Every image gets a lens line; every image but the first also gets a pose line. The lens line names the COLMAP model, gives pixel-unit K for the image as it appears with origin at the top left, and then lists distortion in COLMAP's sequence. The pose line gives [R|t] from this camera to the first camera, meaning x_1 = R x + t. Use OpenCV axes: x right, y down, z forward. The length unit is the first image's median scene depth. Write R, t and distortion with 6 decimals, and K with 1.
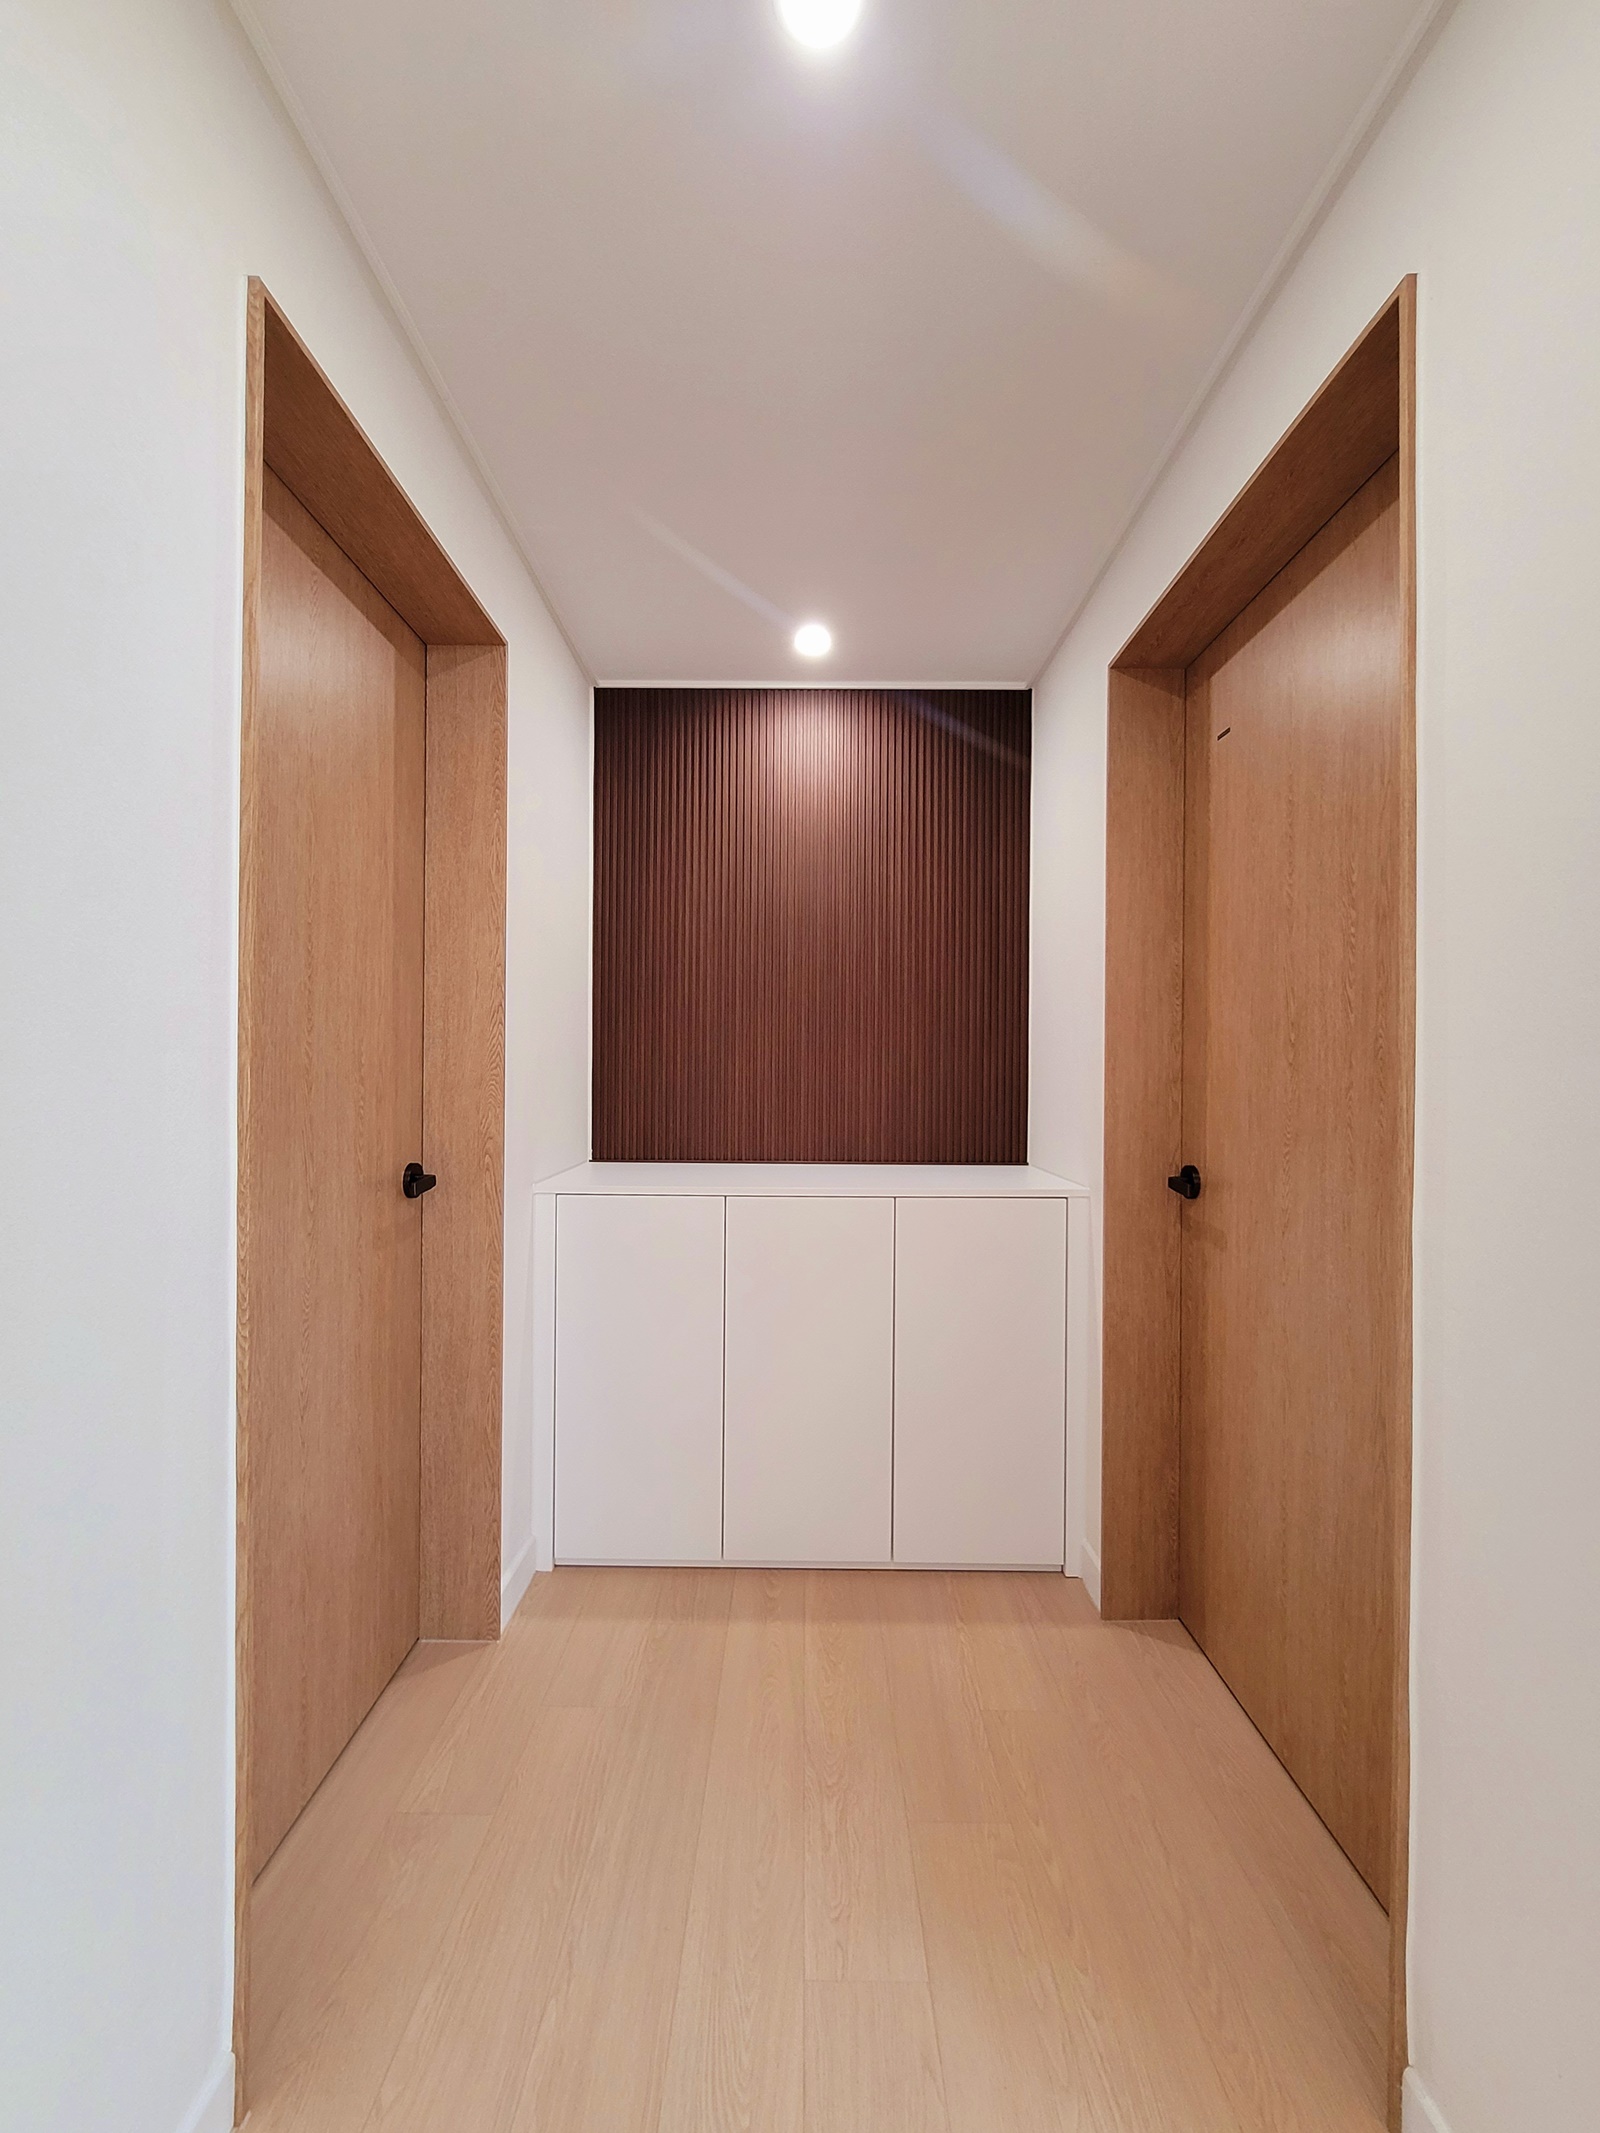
lens RADIAL K [[876.8, 0, 800.0], [0, 876.8, 1066.5], [0, 0, 1]] dist [0.000417, -0.000045]
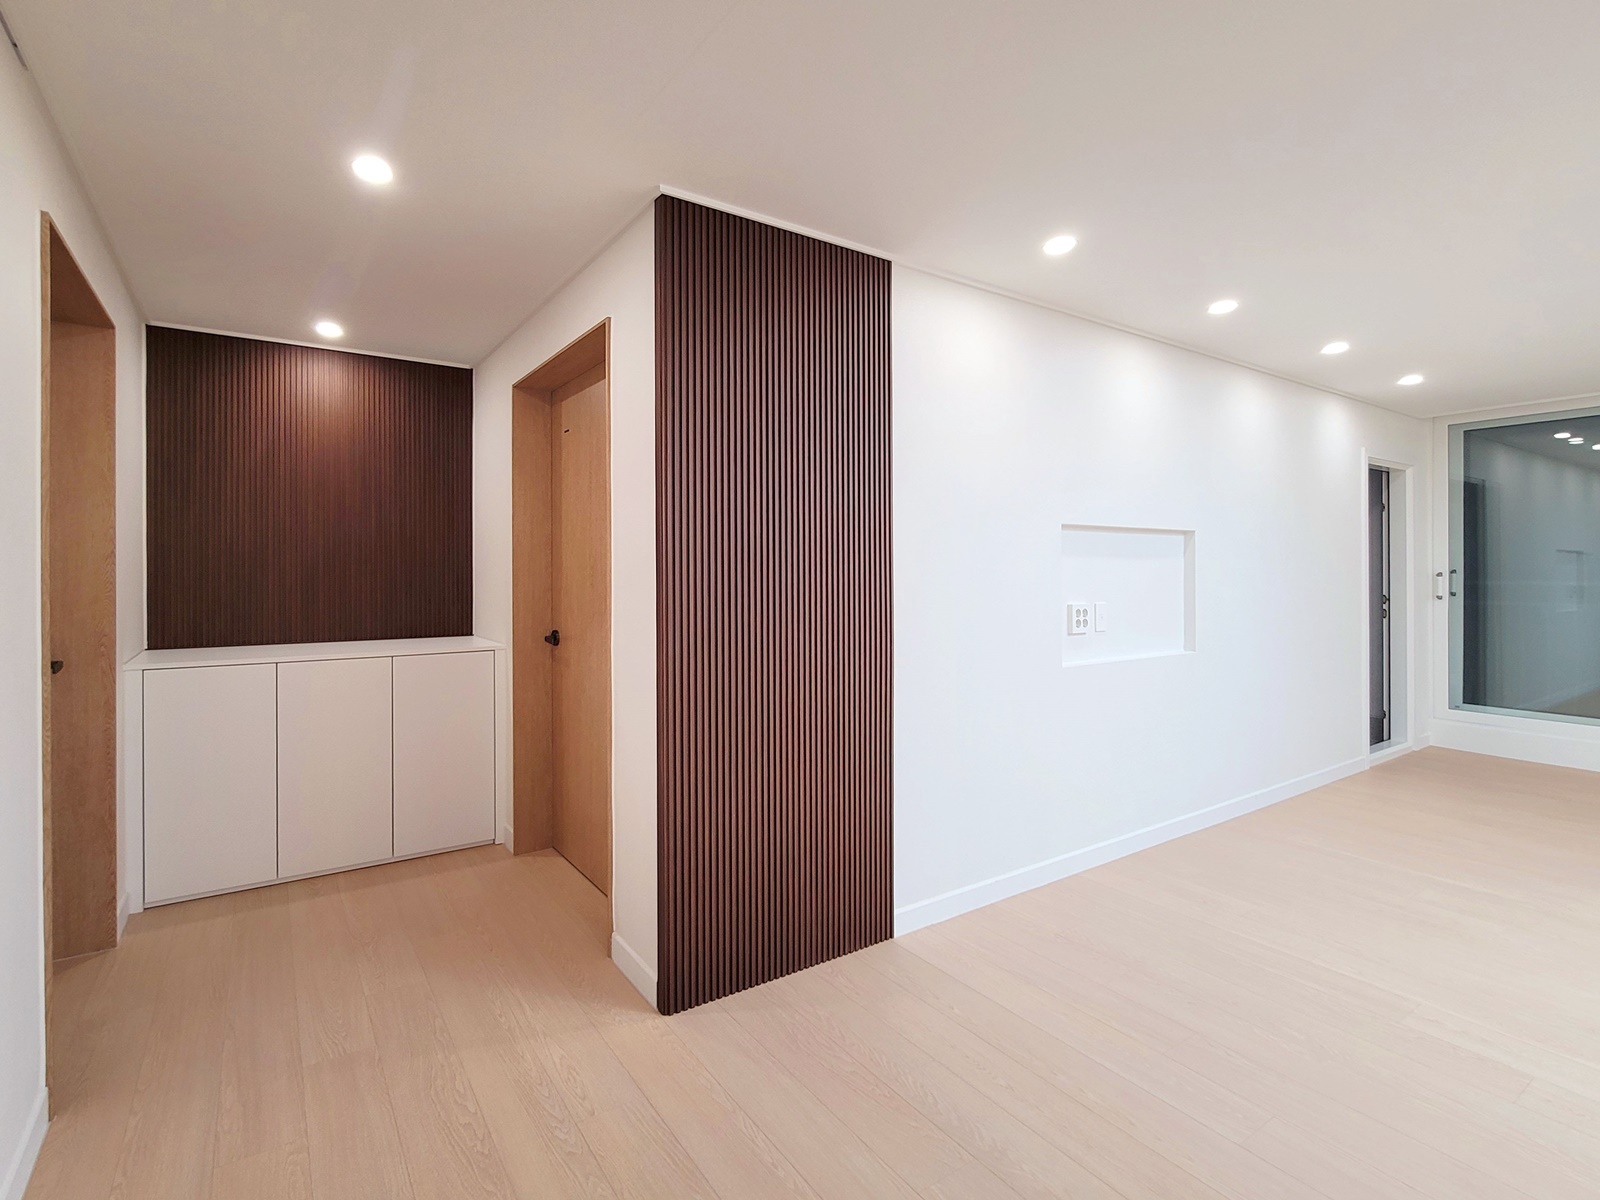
lens RADIAL K [[666.0, 0, 799.5], [0, 666.0, 594.6], [0, 0, 1]] dist [-0.000315, -0.000176]
pose [[0.764976, -0.019166, 0.643774, -0.142046], [-0.011979, 0.998961, 0.043975, -0.052715], [-0.643948, -0.041352, 0.763951, -0.633701]]
